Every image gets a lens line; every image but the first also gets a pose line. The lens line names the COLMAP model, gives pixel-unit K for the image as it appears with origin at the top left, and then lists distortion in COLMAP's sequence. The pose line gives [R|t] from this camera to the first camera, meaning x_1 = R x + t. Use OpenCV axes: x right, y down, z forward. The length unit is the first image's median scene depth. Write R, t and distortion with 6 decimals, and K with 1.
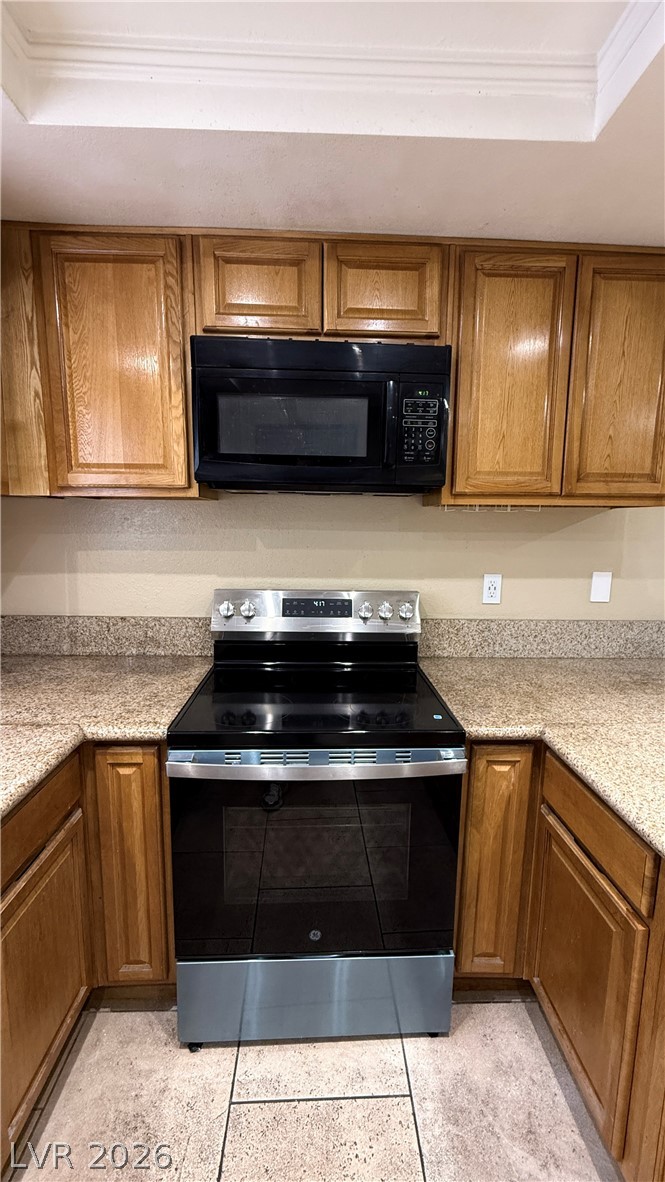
lens RADIAL K [[472.4, 0, 335.6], [0, 472.4, 590.5], [0, 0, 1]] dist [-0.007463, 0.001509]
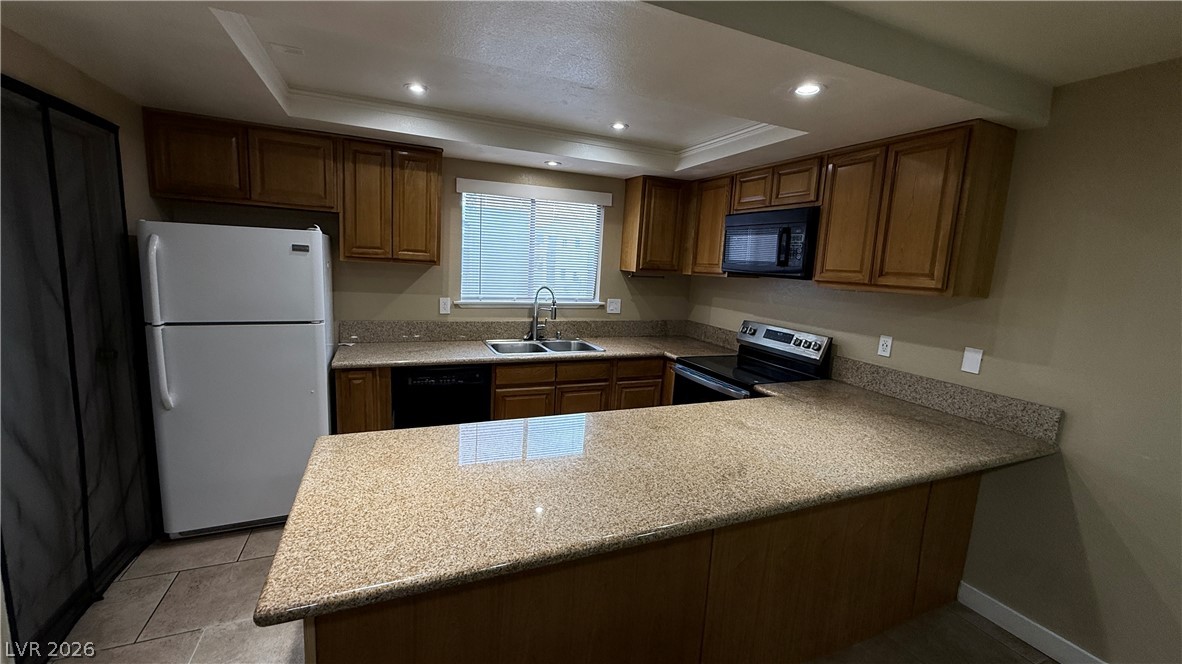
lens RADIAL K [[472.4, 0, 594.0], [0, 472.4, 333.6], [0, 0, 1]] dist [-0.007463, 0.001509]
pose [[0.368631, 0.147936, -0.917729, 1.685280], [-0.185084, 0.979169, 0.083496, 0.005194], [0.910964, 0.139078, 0.388333, -0.500151]]
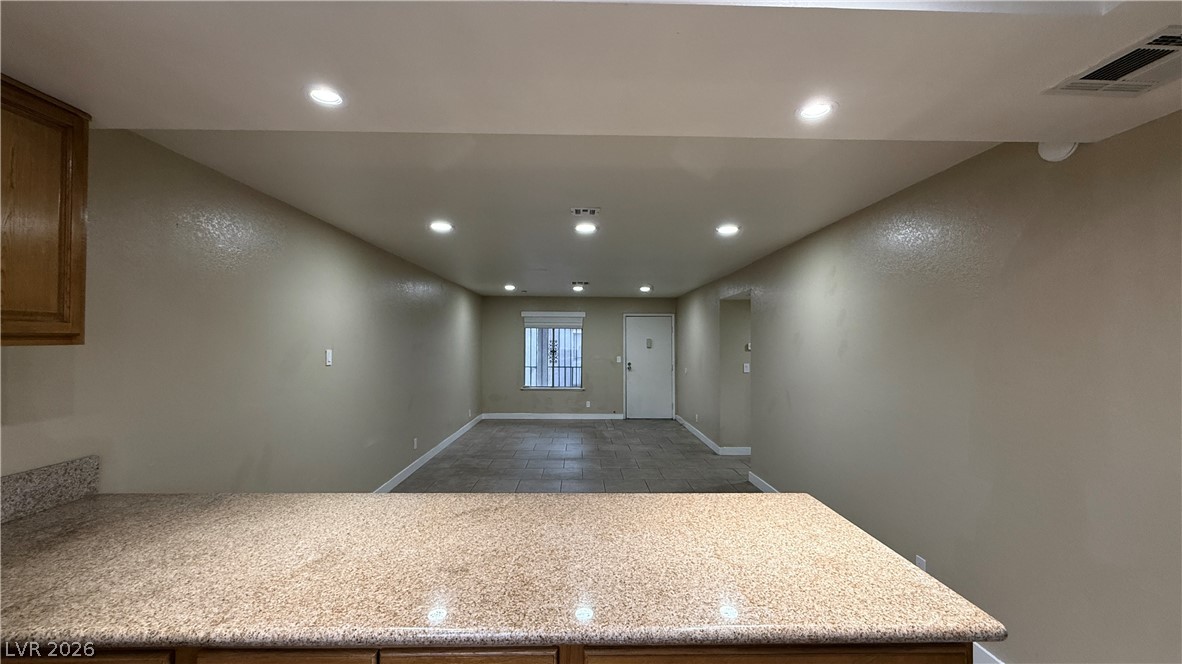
lens RADIAL K [[472.4, 0, 584.8], [0, 472.4, 325.3], [0, 0, 1]] dist [-0.007463, 0.001509]
pose [[0.027699, 0.014891, 0.999505, -0.277048], [0.145935, 0.989116, -0.018781, -0.046168], [-0.988906, 0.146383, 0.025224, -0.102645]]
